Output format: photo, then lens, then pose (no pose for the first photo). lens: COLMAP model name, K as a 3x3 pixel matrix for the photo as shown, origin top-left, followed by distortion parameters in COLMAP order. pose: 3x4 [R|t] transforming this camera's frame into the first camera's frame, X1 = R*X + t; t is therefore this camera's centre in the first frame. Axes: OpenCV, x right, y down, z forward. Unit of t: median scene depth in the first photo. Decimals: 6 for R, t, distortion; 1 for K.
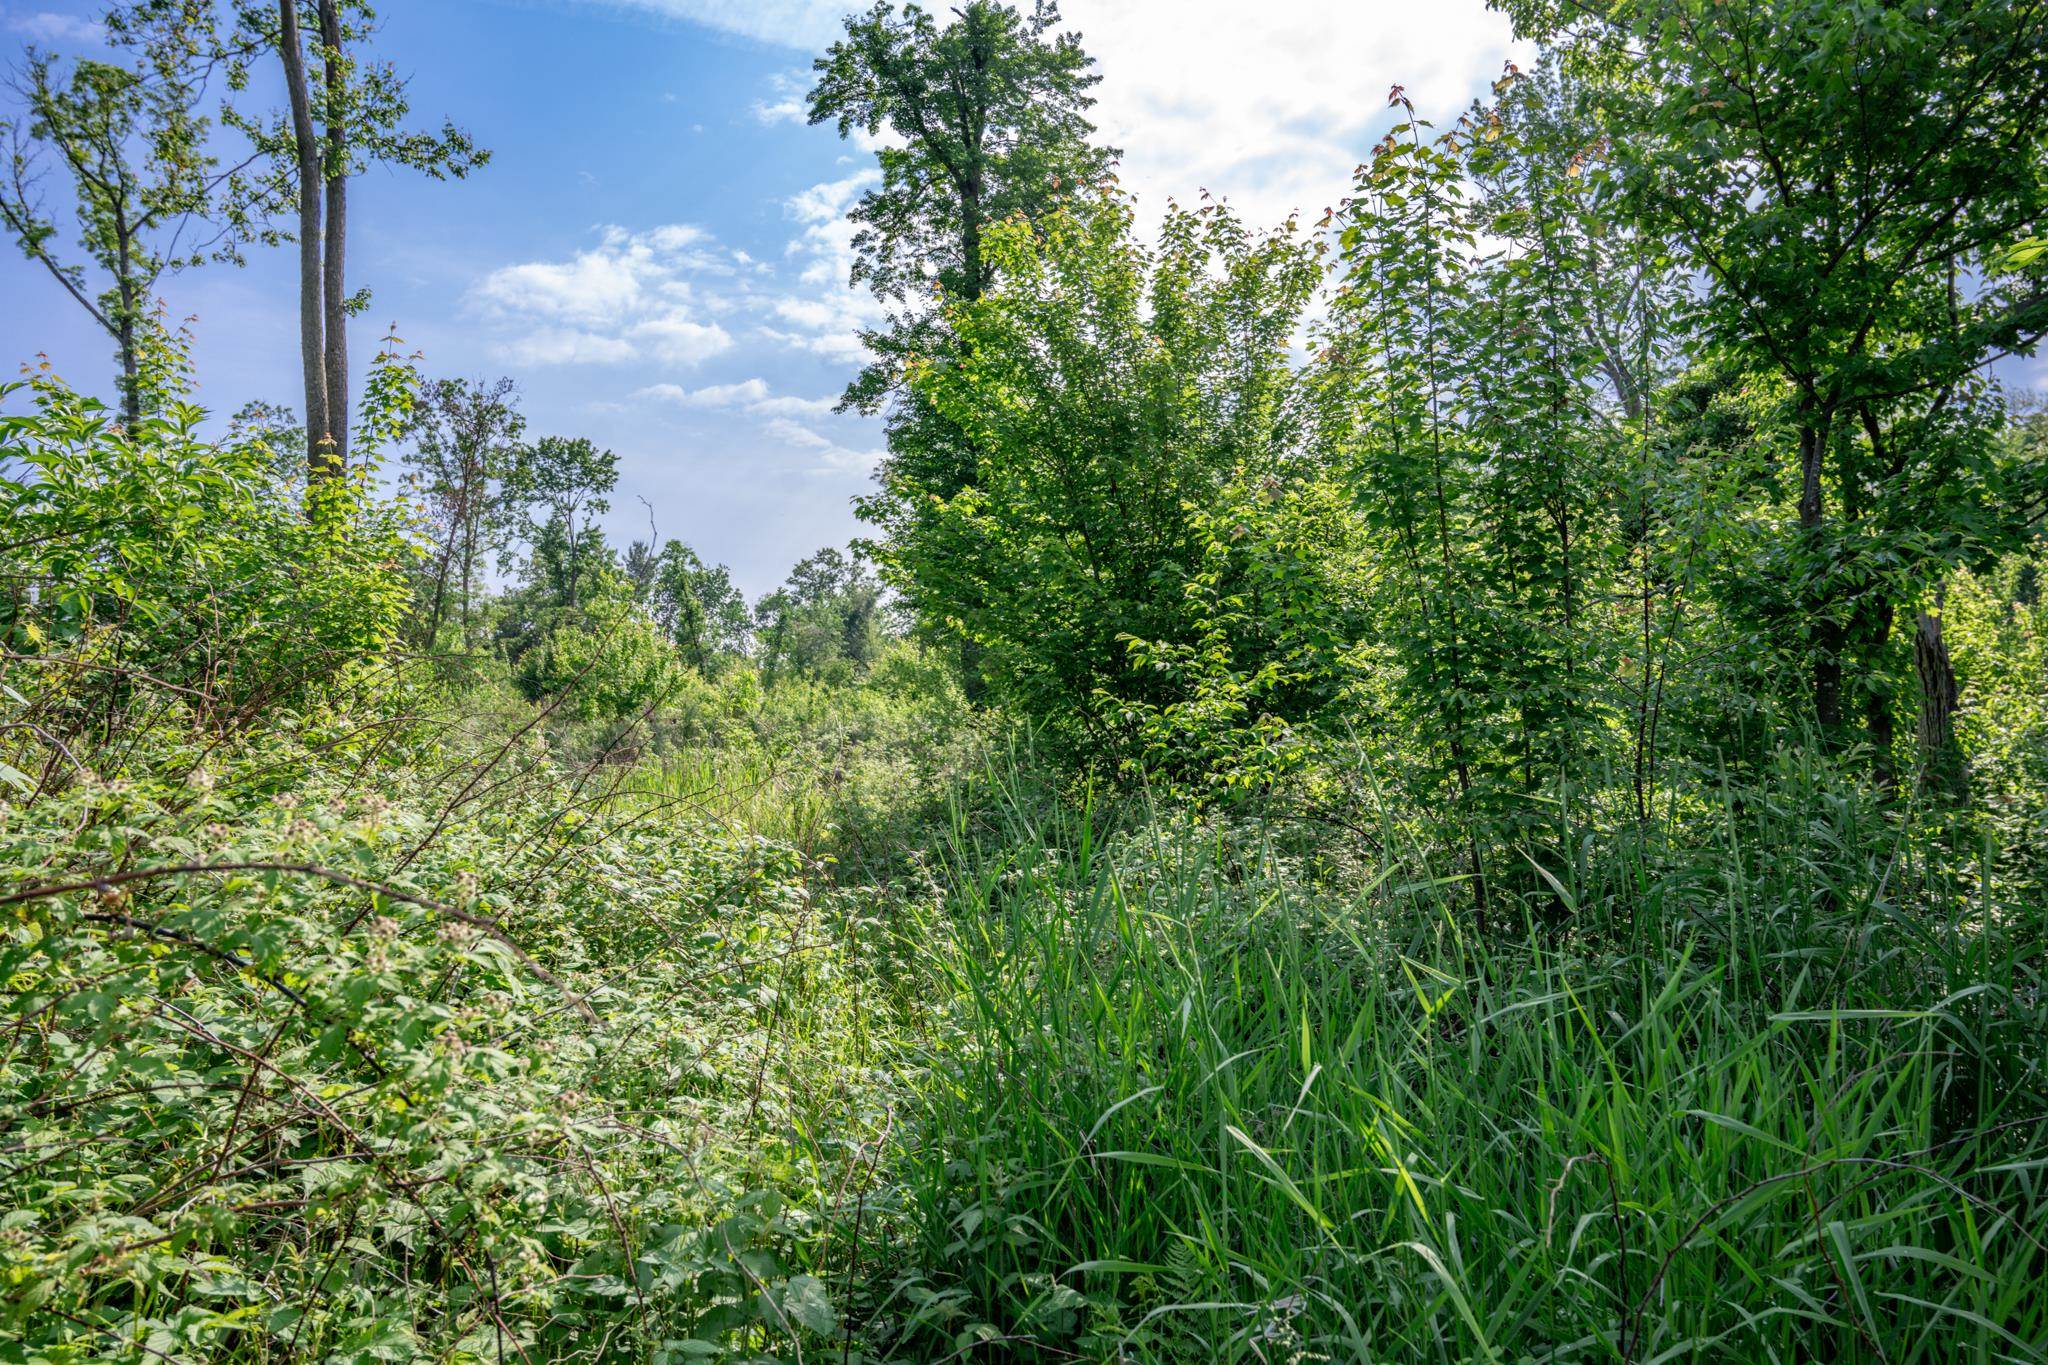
lens RADIAL K [[1526.1, 0, 1017.6], [0, 1526.1, 648.3], [0, 0, 1]] dist [0.007483, -0.010223]
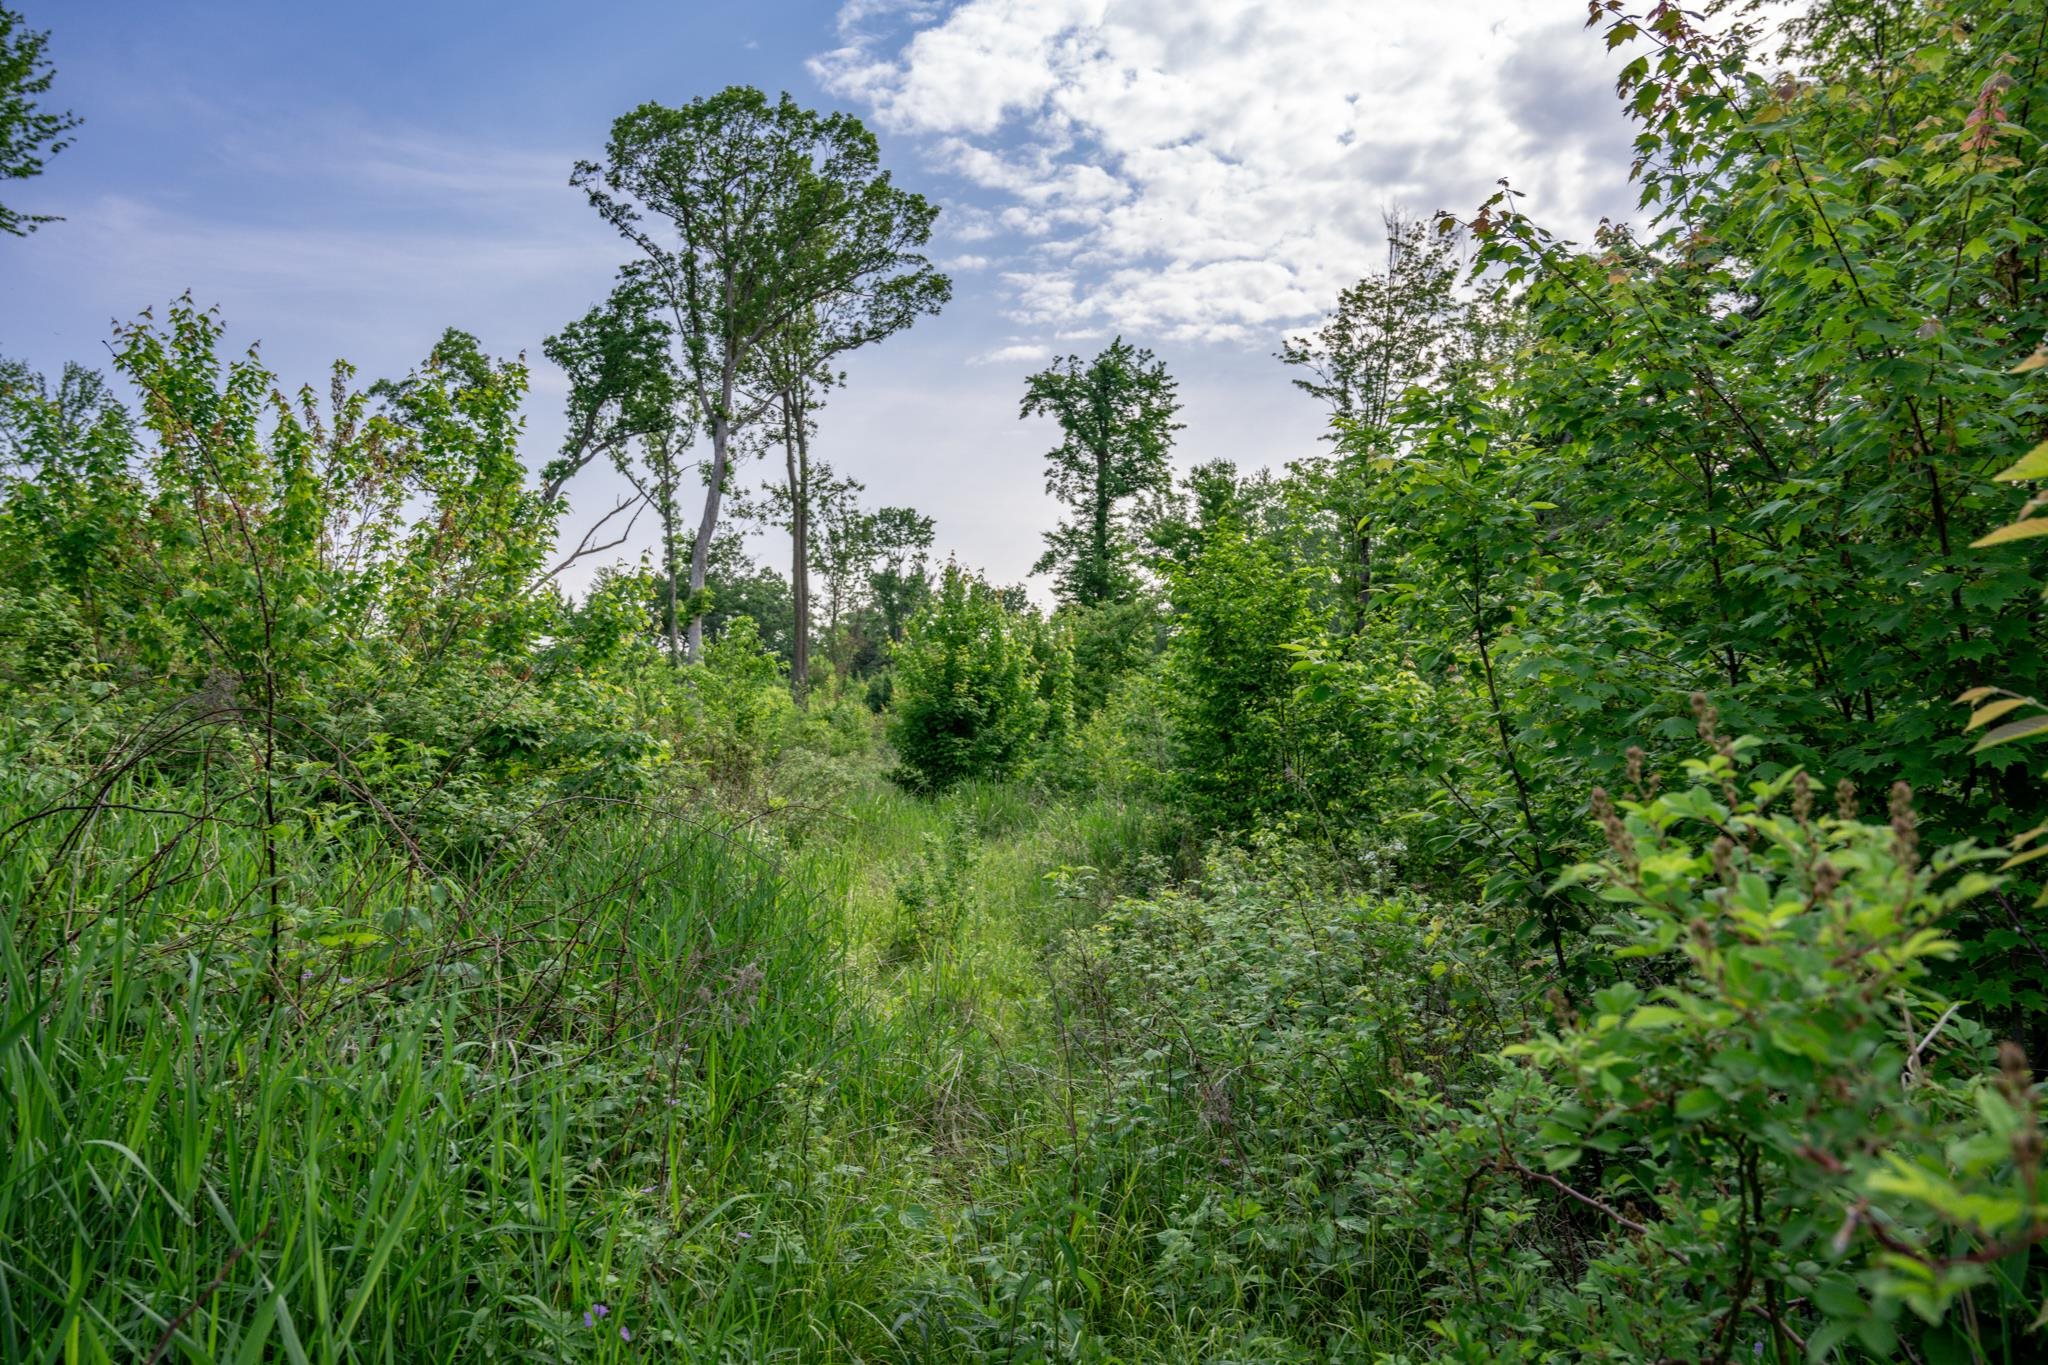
lens RADIAL K [[1571.2, 0, 1053.8], [0, 1571.2, 651.7], [0, 0, 1]] dist [0.003119, 0.000228]
pose [[0.982293, 0.006964, -0.187220, 0.223957], [-0.004472, 0.999896, 0.013731, -0.064354], [0.187296, -0.012651, 0.982222, -0.755184]]
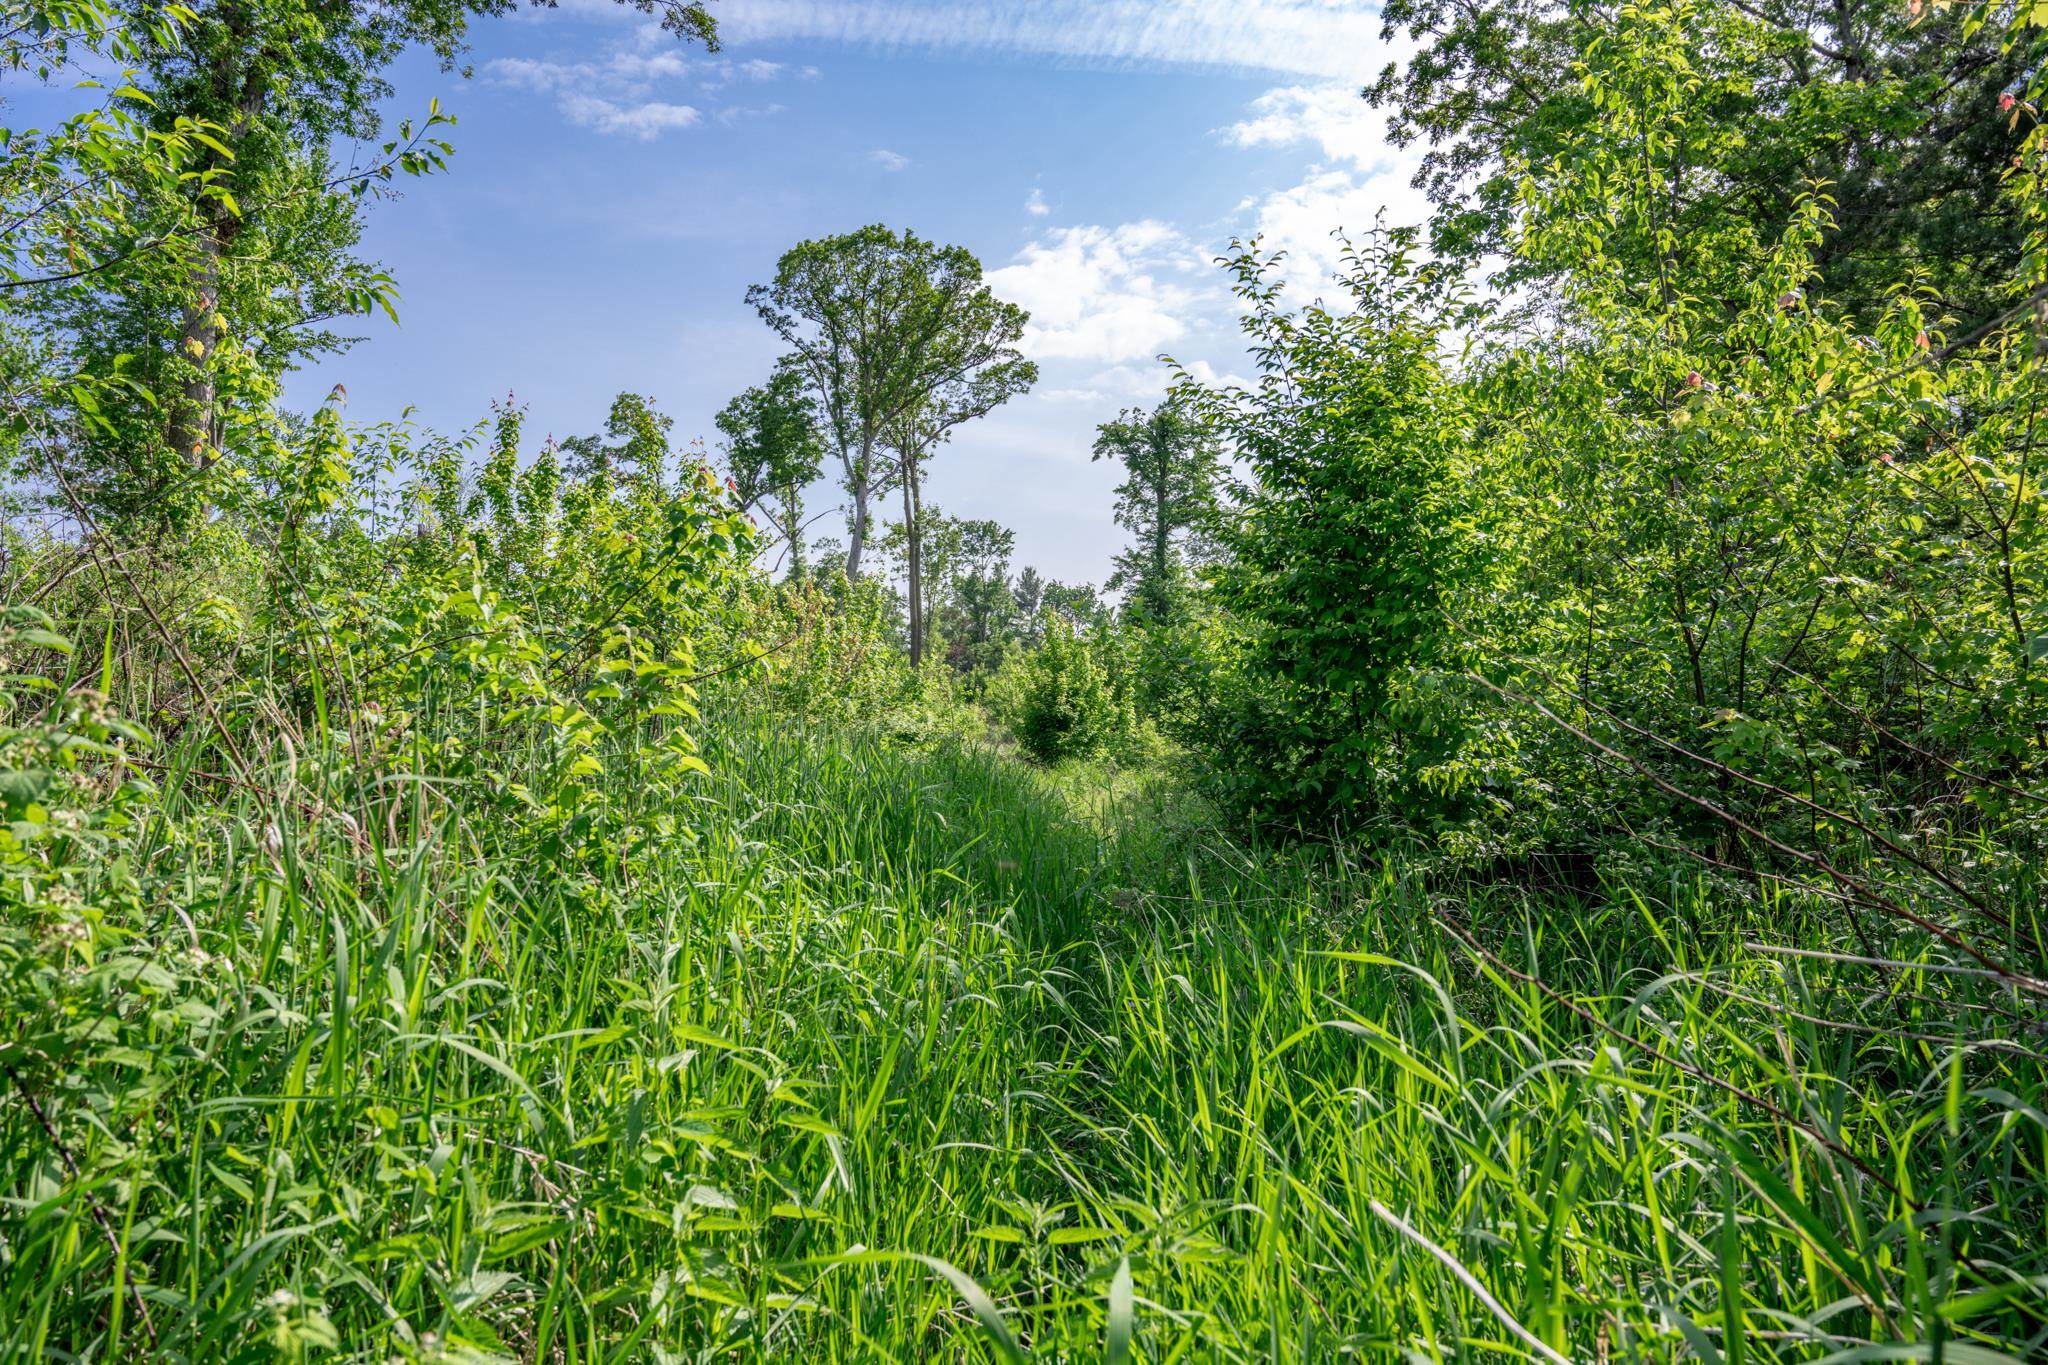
lens RADIAL K [[1526.1, 0, 1017.6], [0, 1526.1, 648.3], [0, 0, 1]] dist [0.007483, -0.010223]
pose [[0.967160, 0.000986, -0.254168, 0.270051], [0.003821, 0.999823, 0.018418, -0.084202], [0.254141, -0.018785, 0.966985, -0.993418]]
